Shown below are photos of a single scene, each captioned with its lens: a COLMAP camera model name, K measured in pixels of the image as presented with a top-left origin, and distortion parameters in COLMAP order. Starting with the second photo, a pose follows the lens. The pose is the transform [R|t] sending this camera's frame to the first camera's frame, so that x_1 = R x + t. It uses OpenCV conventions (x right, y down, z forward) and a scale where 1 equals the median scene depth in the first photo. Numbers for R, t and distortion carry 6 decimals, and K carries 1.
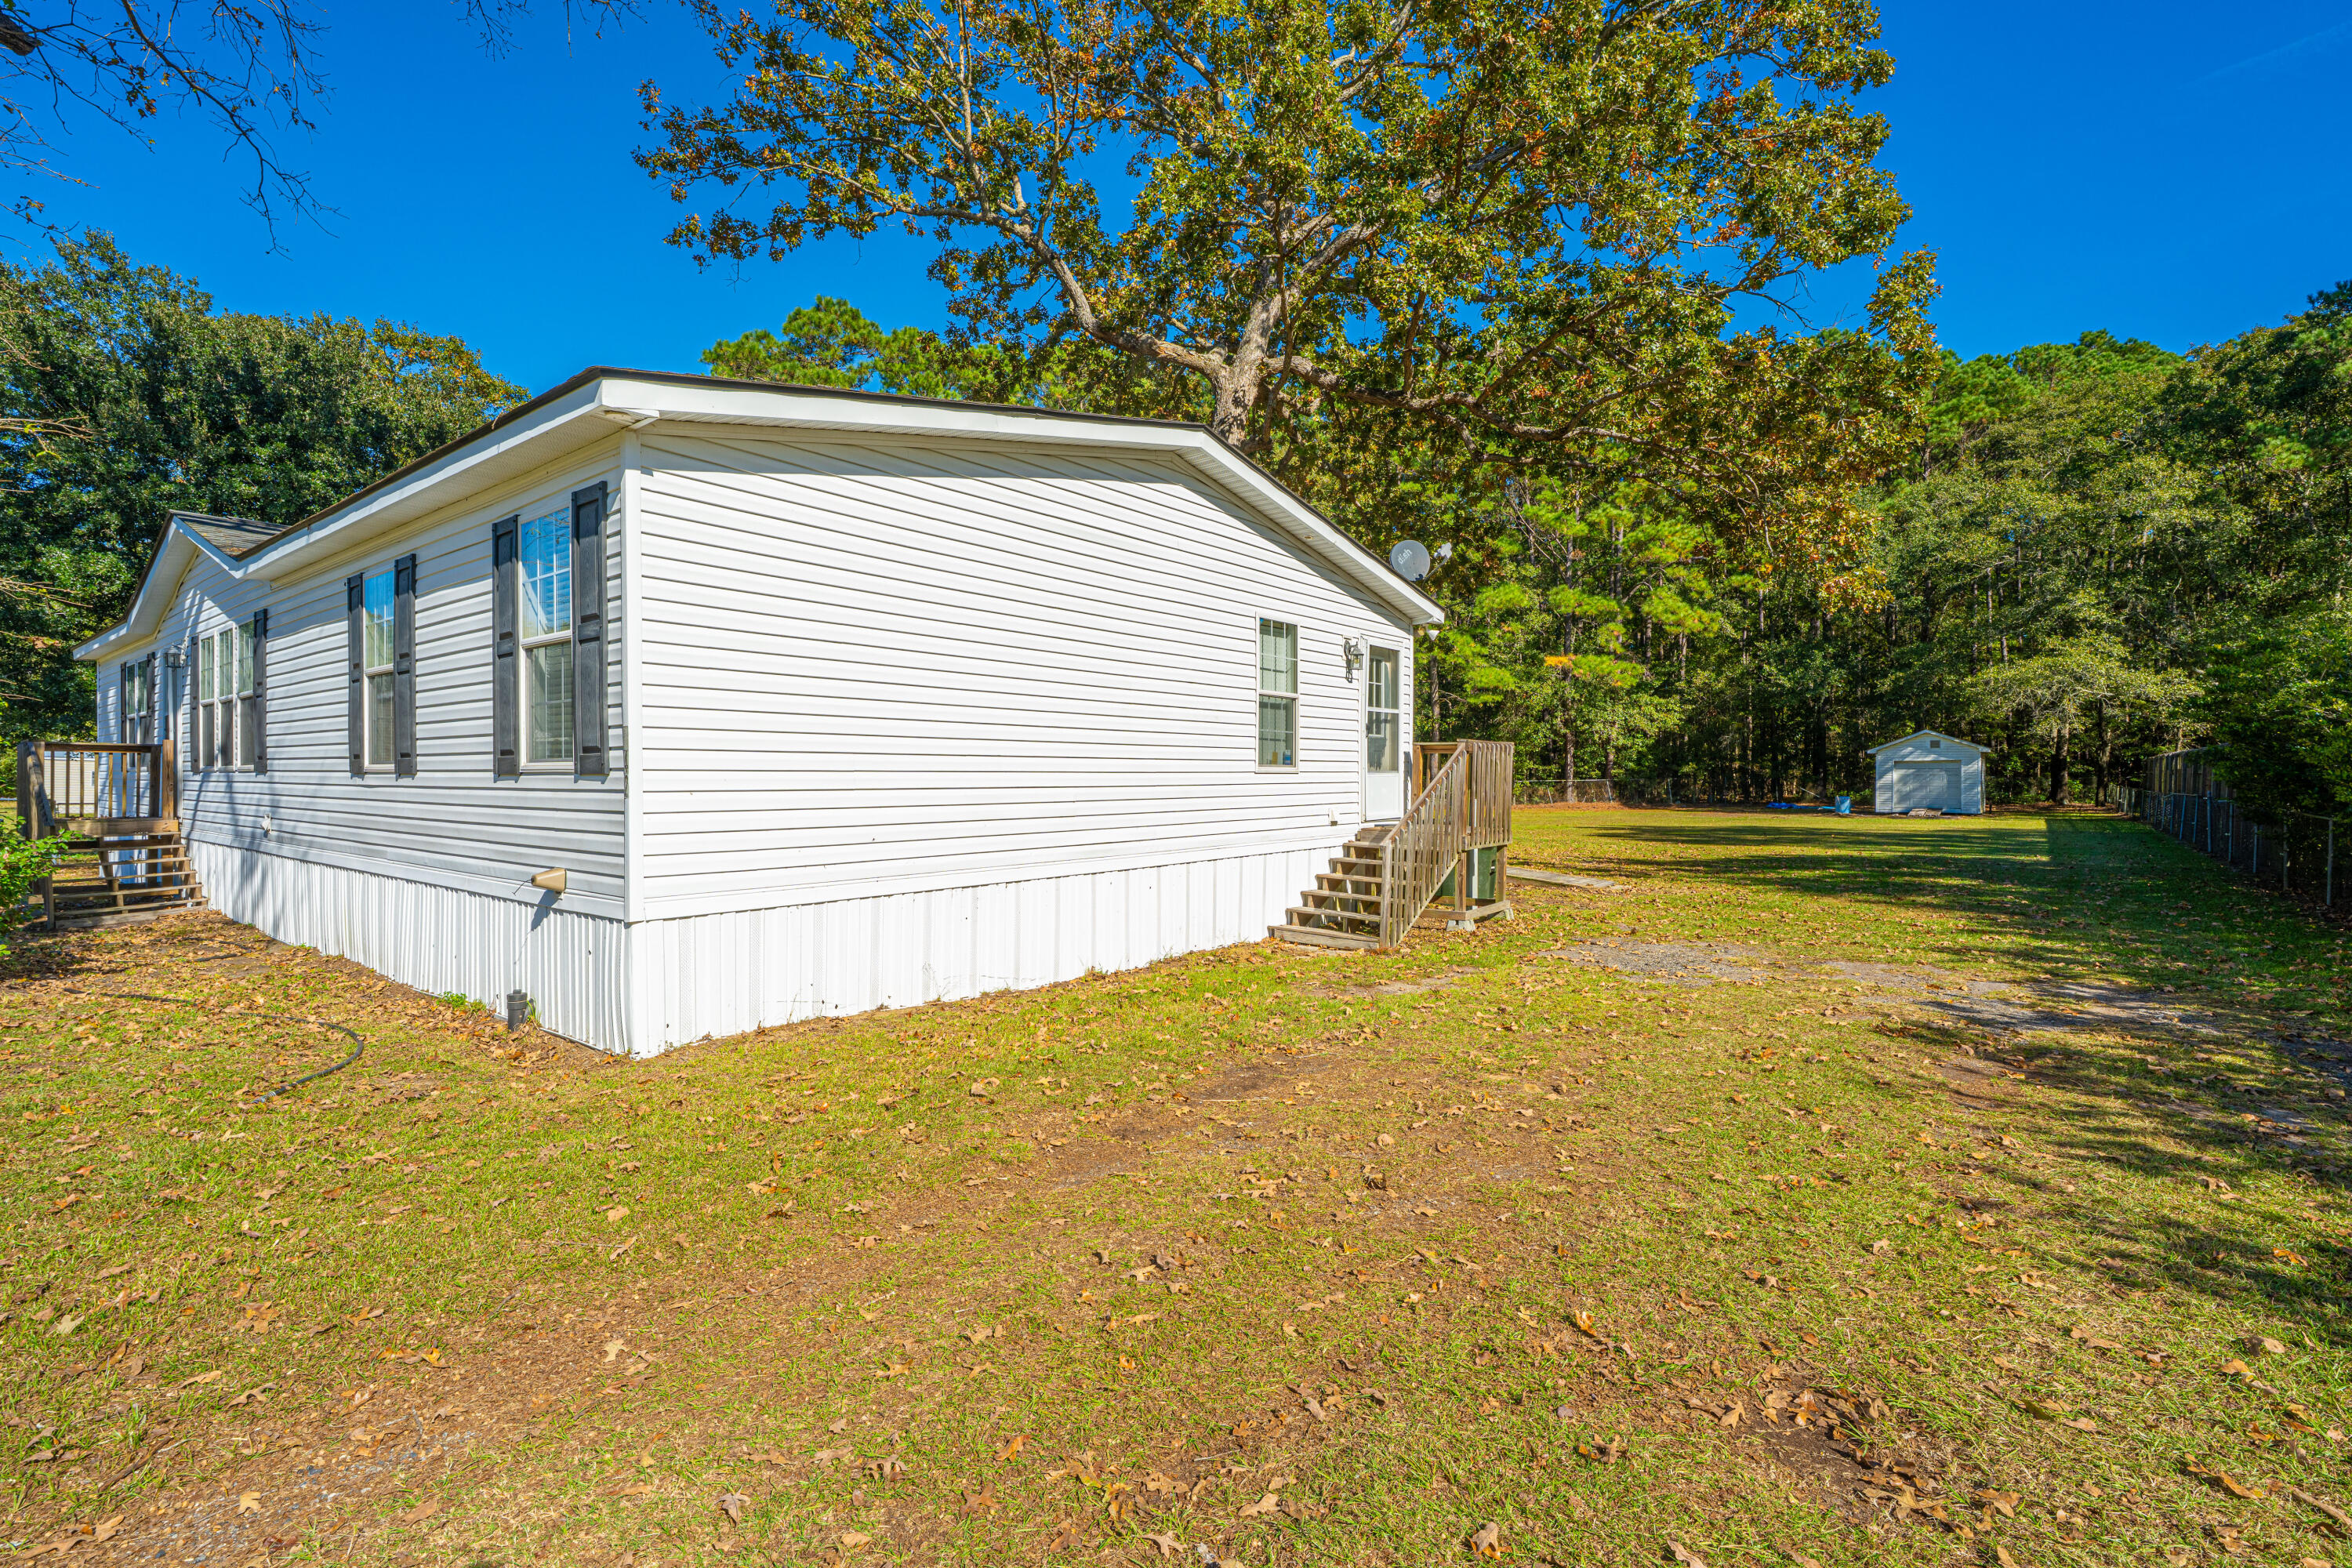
lens RADIAL K [[1069.1, 0, 1173.8], [0, 1069.1, 784.2], [0, 0, 1]] dist [-0.000862, -0.000425]
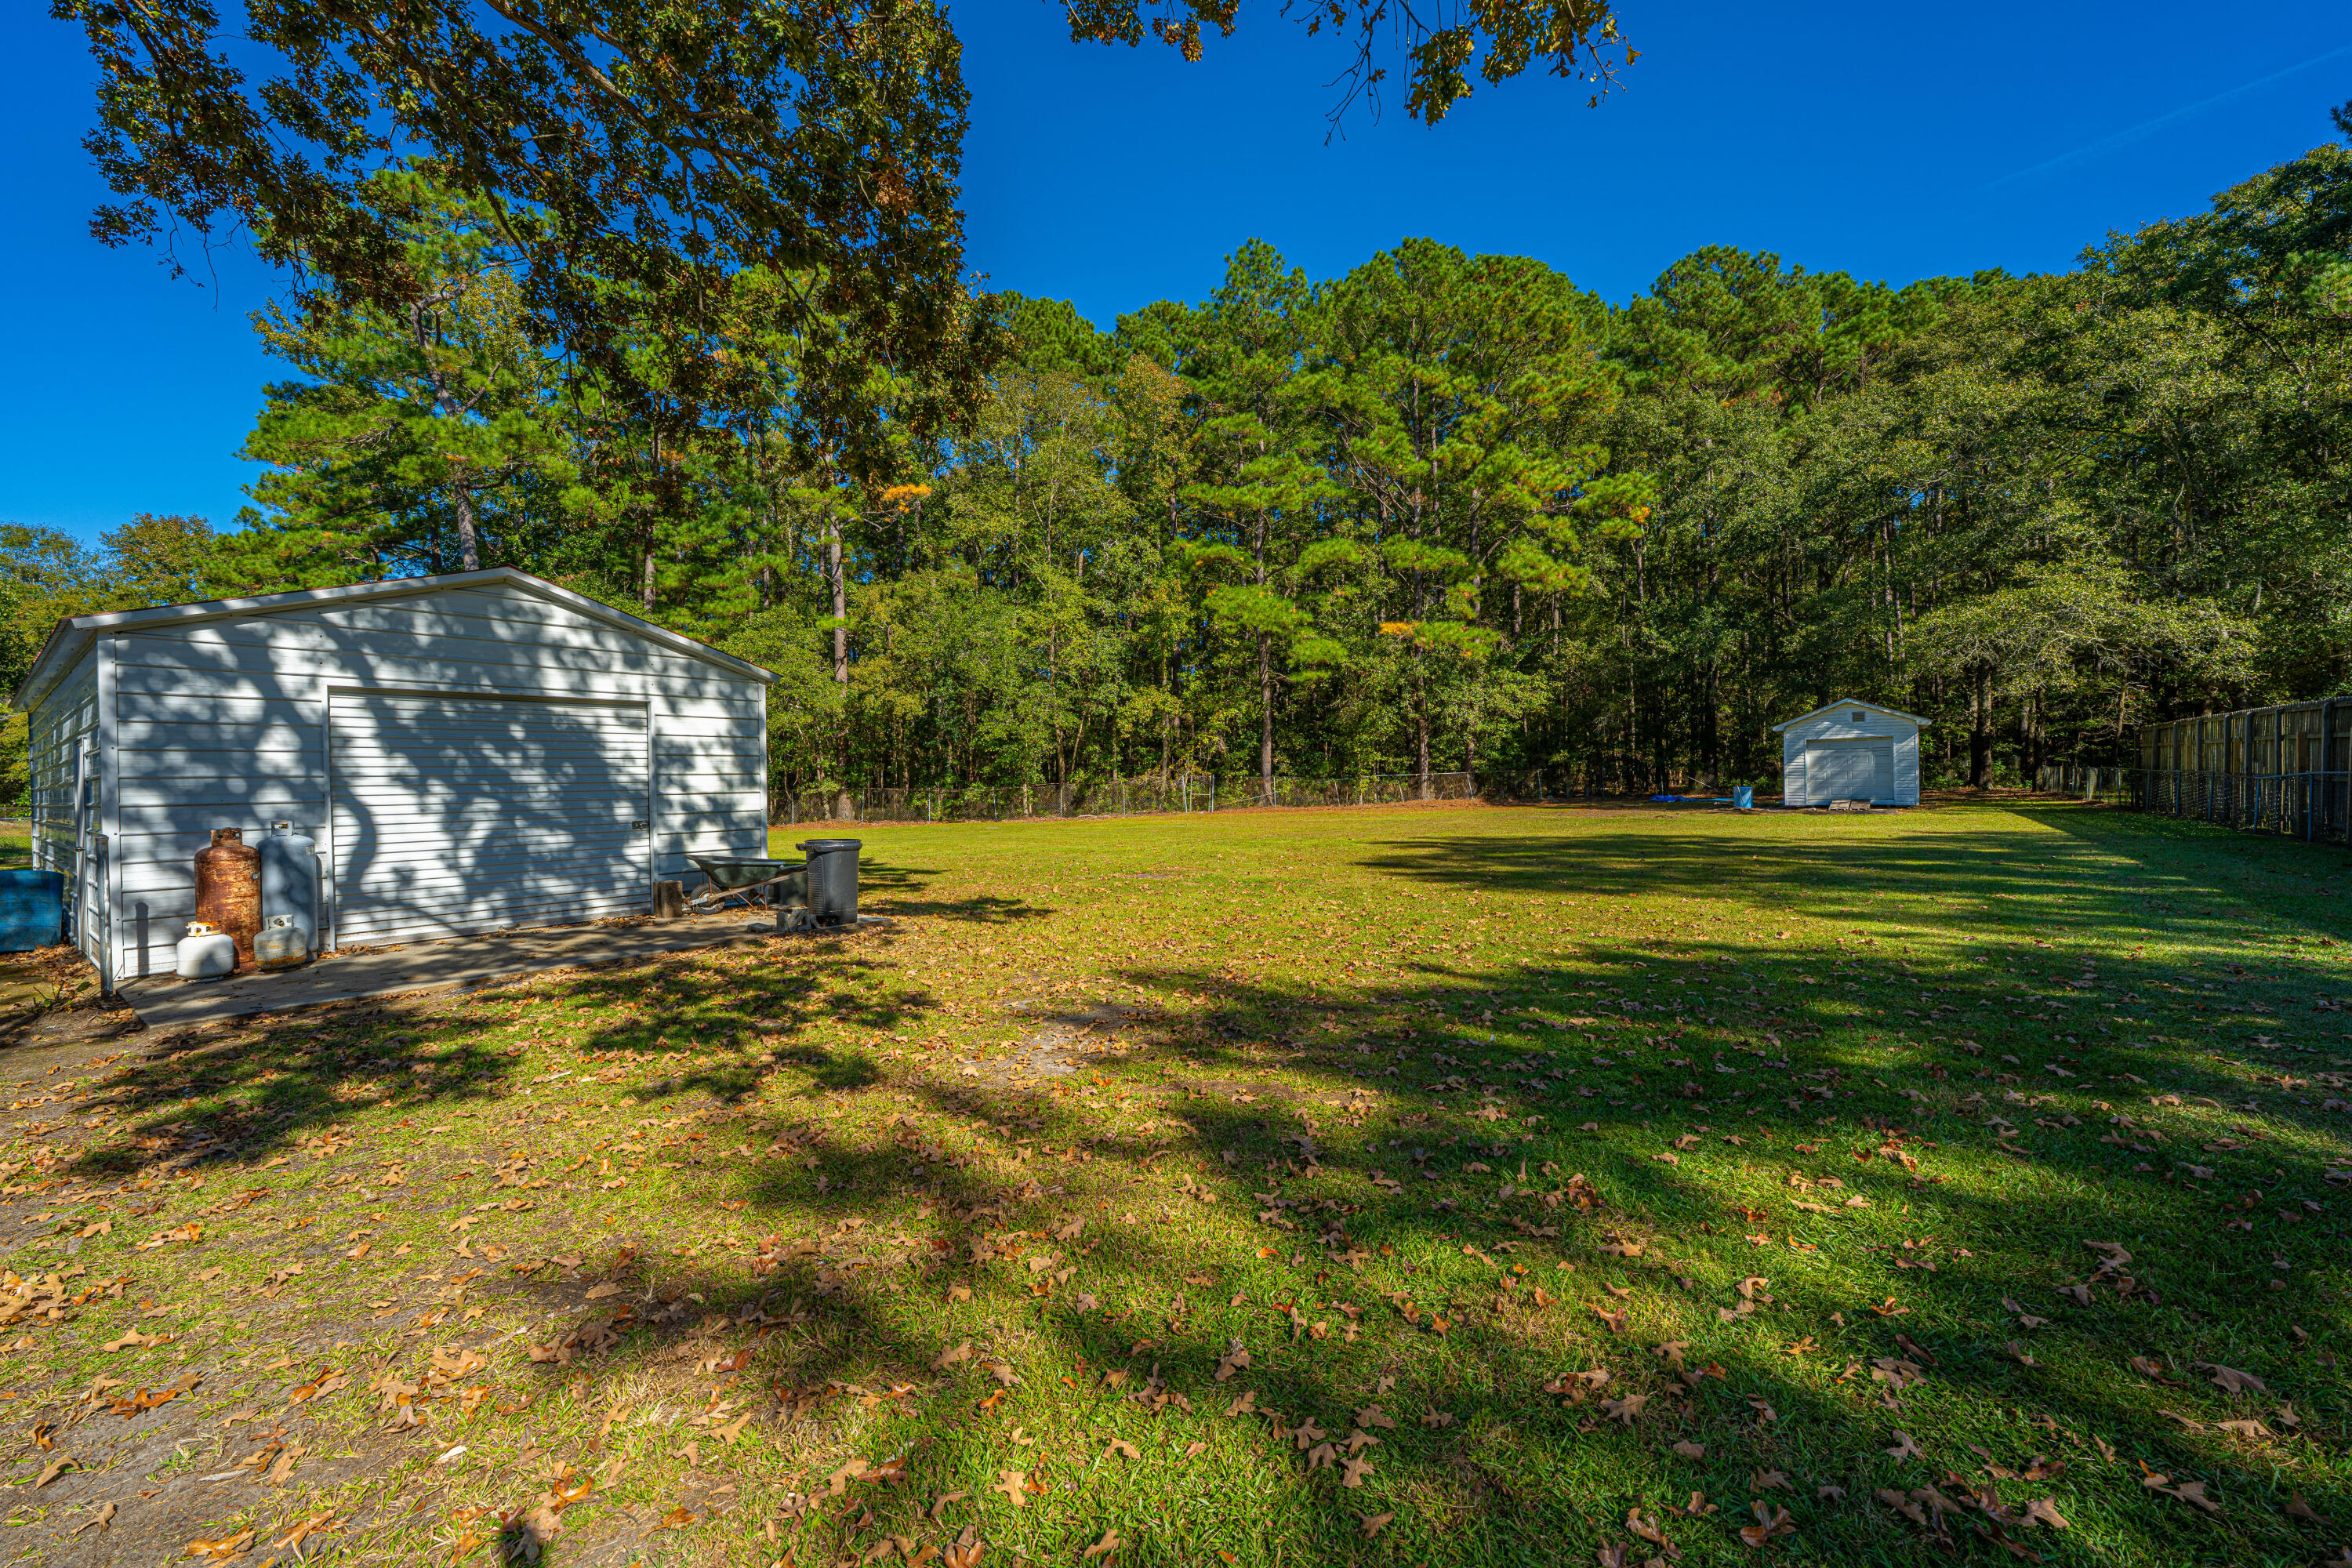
lens RADIAL K [[962.5, 0, 1177.9], [0, 962.5, 780.5], [0, 0, 1]] dist [-0.000450, 0.000446]
pose [[0.998683, -0.022458, 0.046132, 0.153079], [0.022736, 0.999726, -0.005502, 0.001464], [-0.045996, 0.006543, 0.998920, 0.268519]]
